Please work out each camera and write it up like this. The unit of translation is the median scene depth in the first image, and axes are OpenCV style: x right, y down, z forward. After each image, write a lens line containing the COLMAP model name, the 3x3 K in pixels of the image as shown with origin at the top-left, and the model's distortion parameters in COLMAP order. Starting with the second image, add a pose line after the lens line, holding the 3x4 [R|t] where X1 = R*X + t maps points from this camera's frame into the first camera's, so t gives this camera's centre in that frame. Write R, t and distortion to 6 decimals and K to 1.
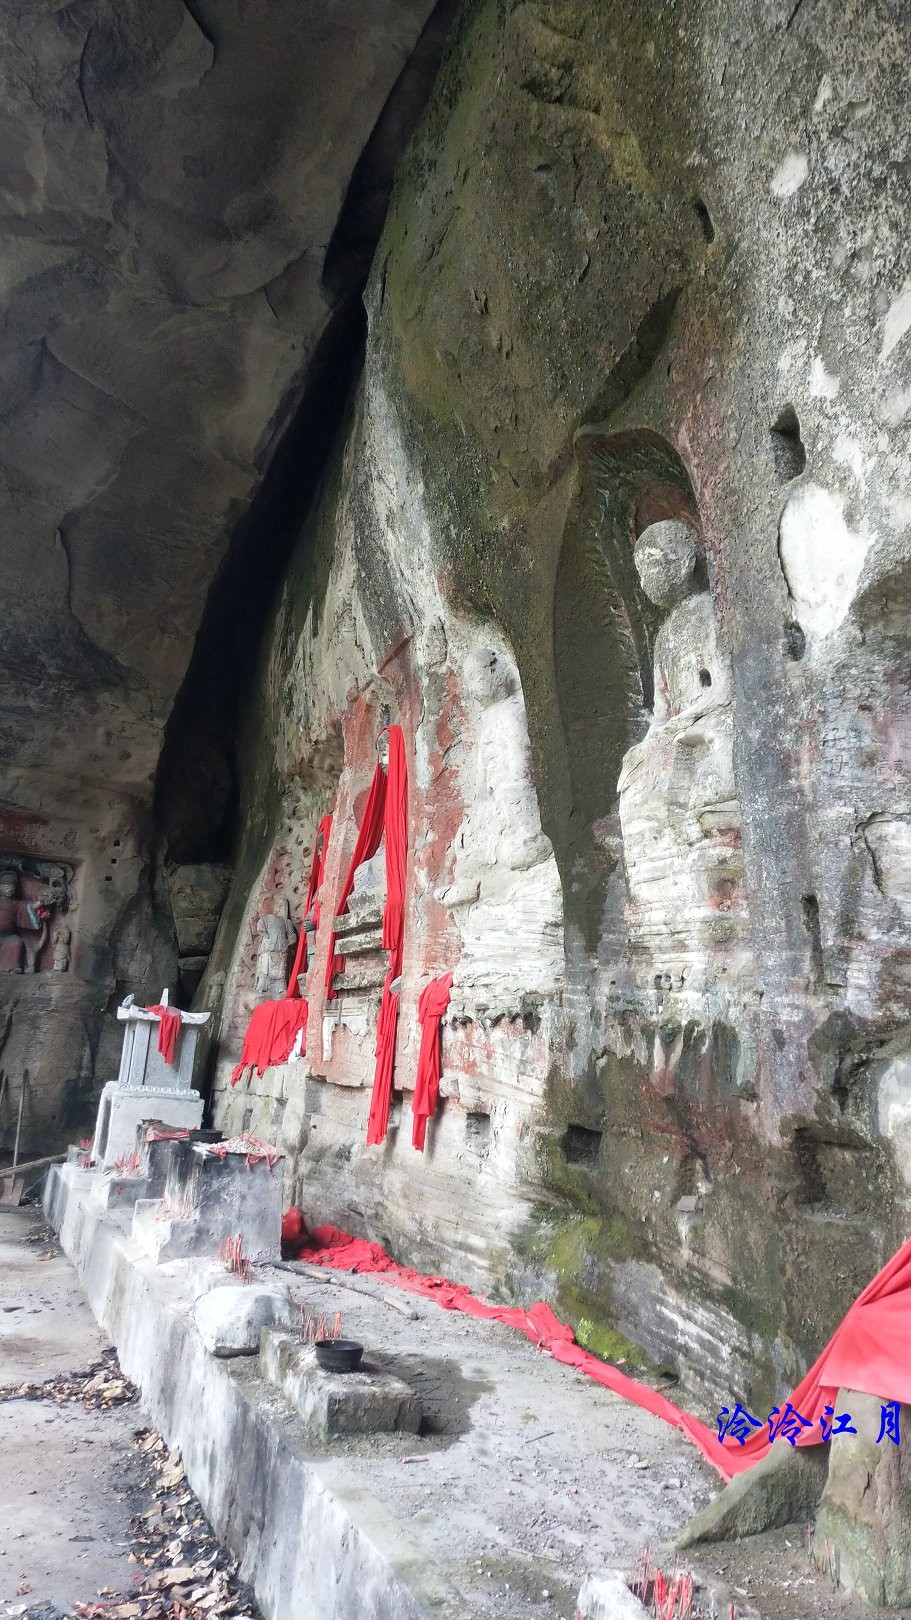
lens RADIAL K [[1194.8, 0, 496.4], [0, 1194.8, 802.7], [0, 0, 1]] dist [0.060485, -0.142685]
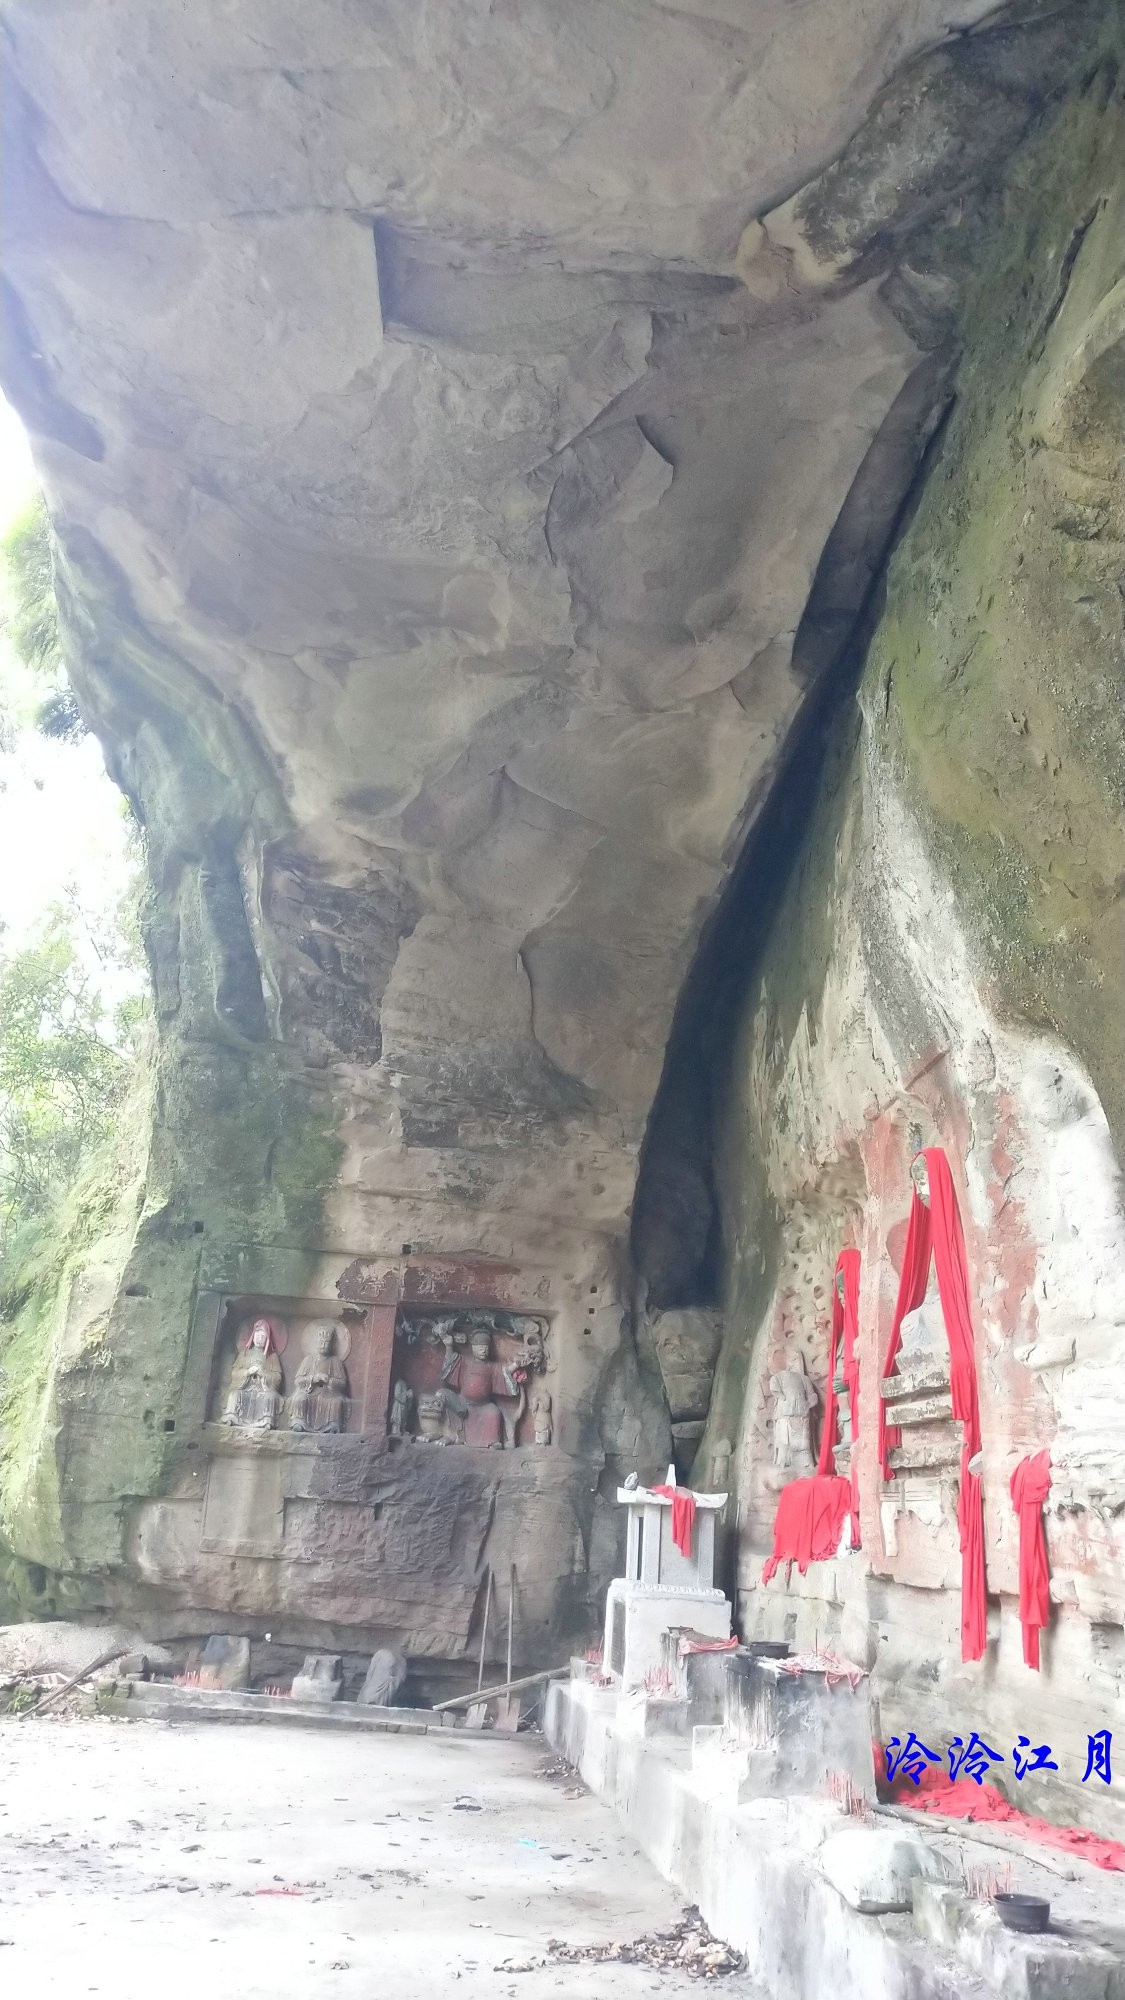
lens RADIAL K [[1500.3, 0, 568.4], [0, 1500.3, 970.8], [0, 0, 1]] dist [0.070464, -0.164330]
pose [[0.960660, -0.108994, -0.255445, -0.041468], [0.070197, 0.985200, -0.156374, -0.036504], [0.268708, 0.132290, 0.954094, -0.117616]]
